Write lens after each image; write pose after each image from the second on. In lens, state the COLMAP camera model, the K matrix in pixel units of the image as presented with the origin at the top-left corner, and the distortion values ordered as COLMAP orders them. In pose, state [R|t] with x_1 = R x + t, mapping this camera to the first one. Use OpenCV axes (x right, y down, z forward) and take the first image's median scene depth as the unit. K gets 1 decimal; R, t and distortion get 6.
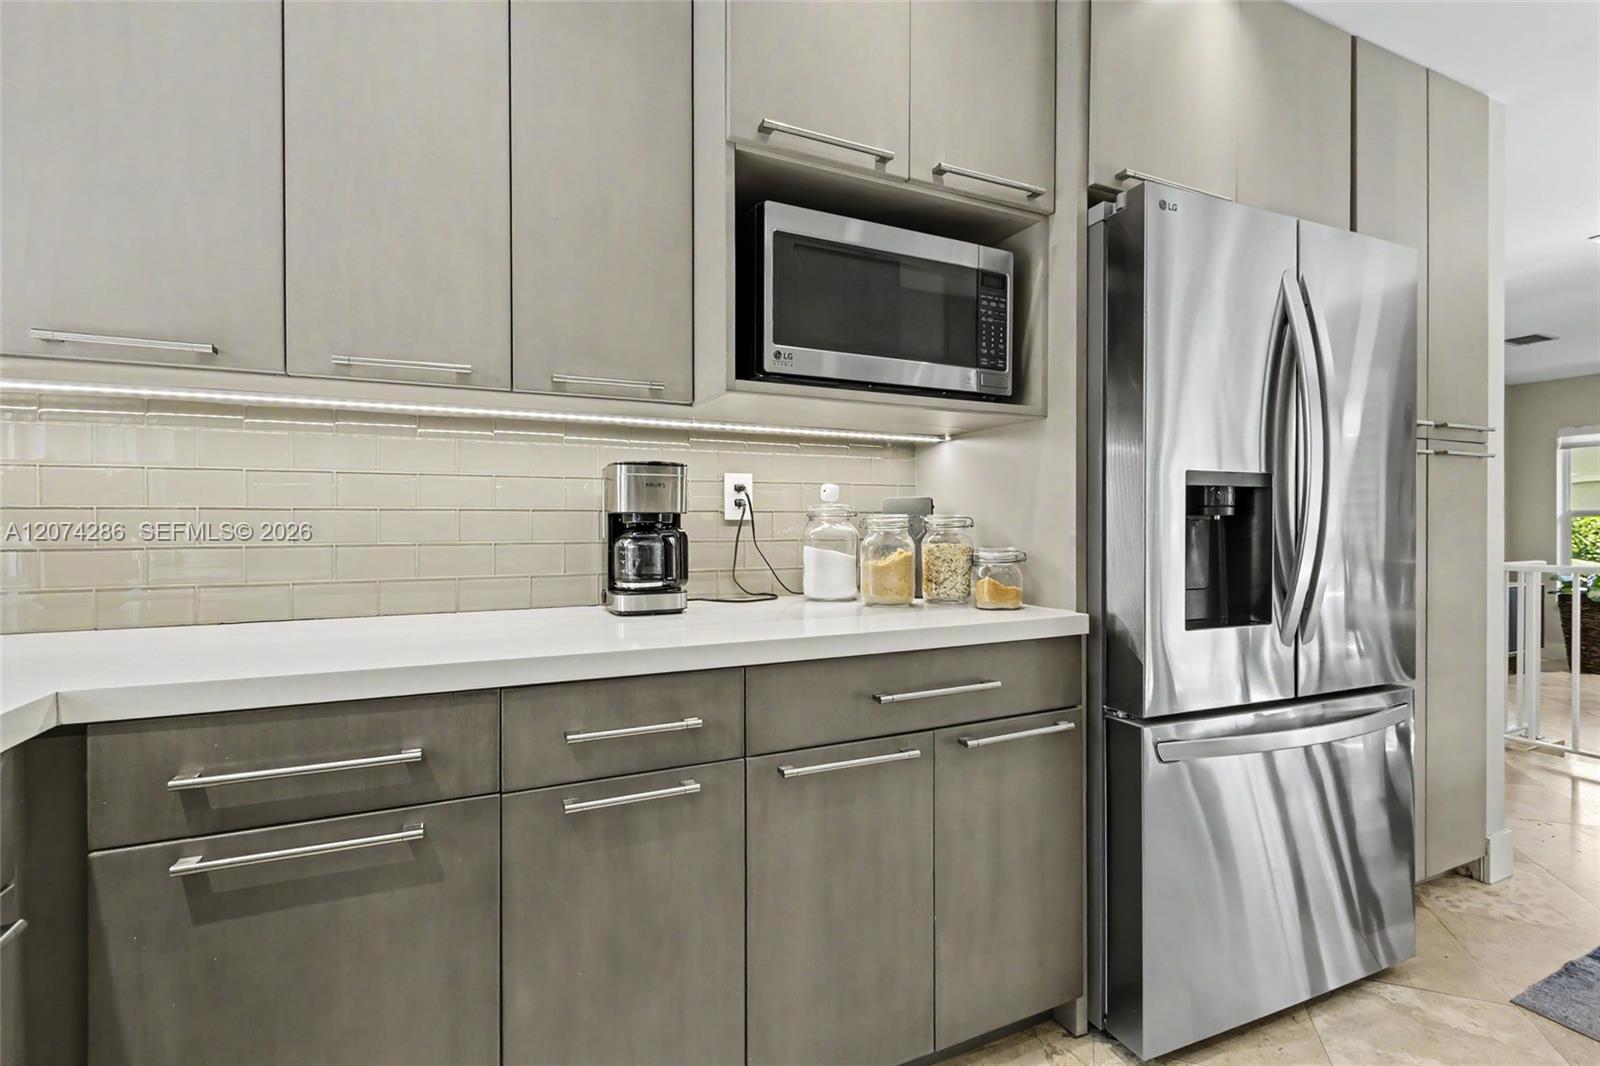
lens RADIAL K [[741.5, 0, 800.9], [0, 741.5, 528.3], [0, 0, 1]] dist [0.004154, -0.000043]
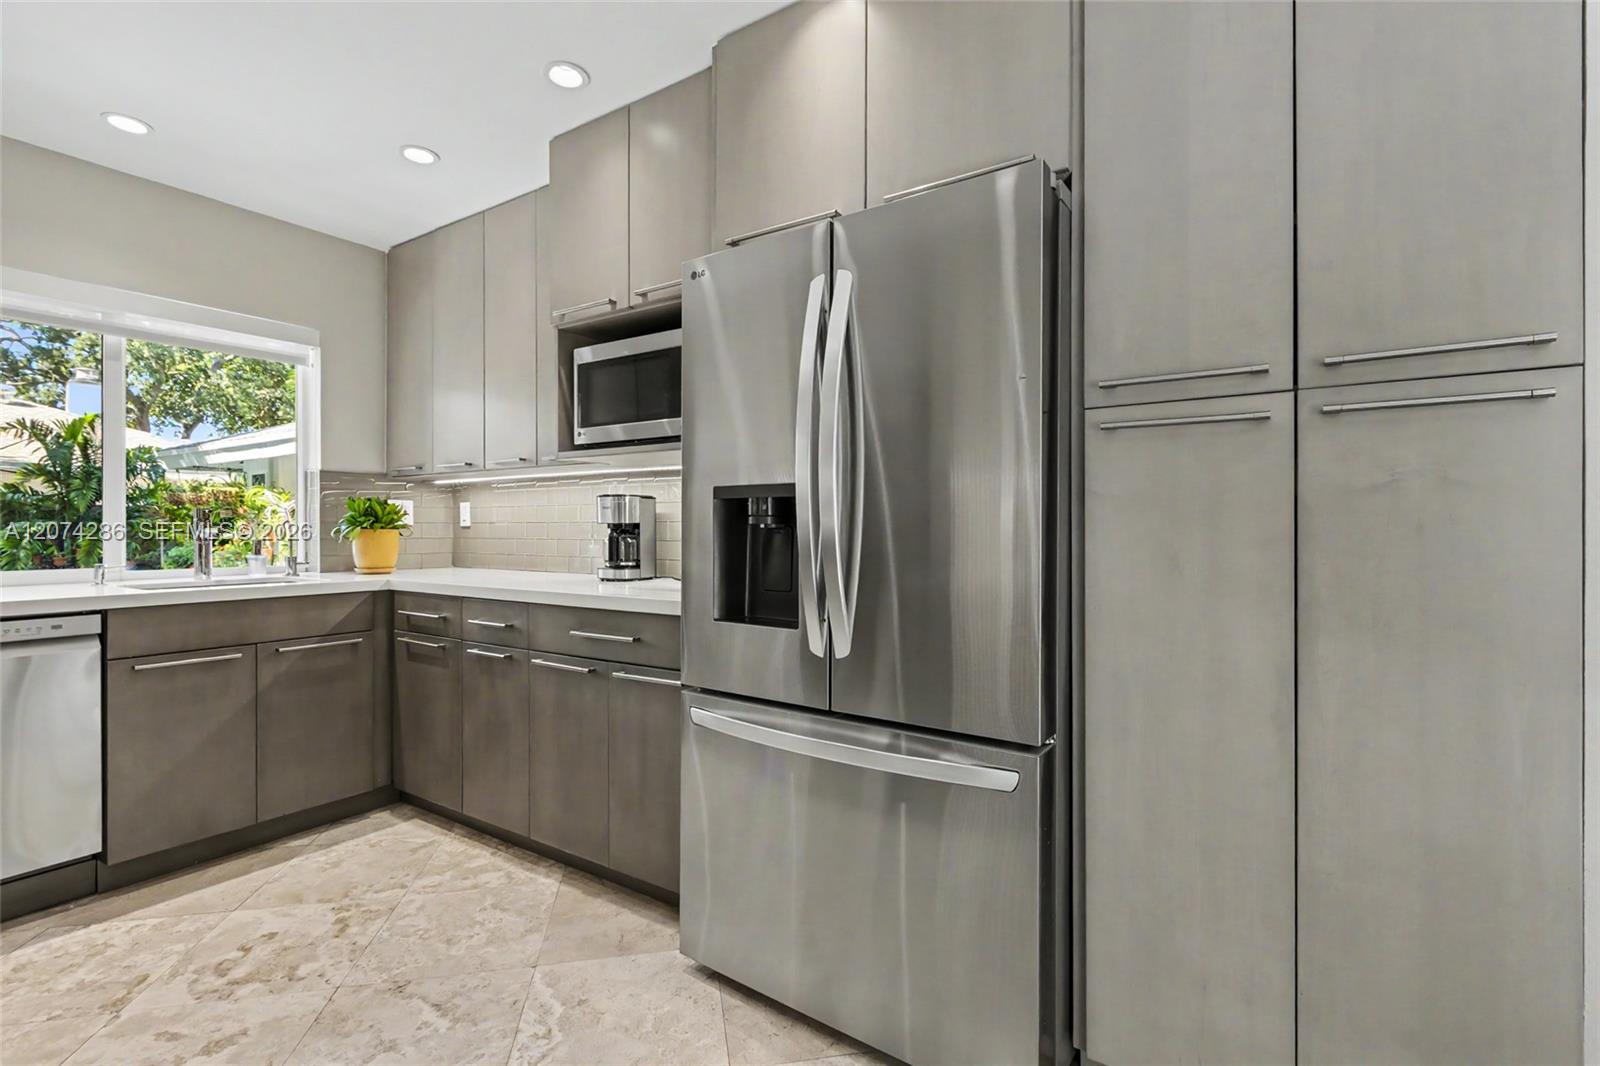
lens RADIAL K [[741.5, 0, 801.4], [0, 741.5, 530.2], [0, 0, 1]] dist [0.004154, -0.000043]
pose [[0.509653, 0.004140, -0.860370, 1.704614], [-0.009760, 0.999952, -0.000970, -0.008236], [0.860325, 0.008891, 0.509669, 0.539078]]
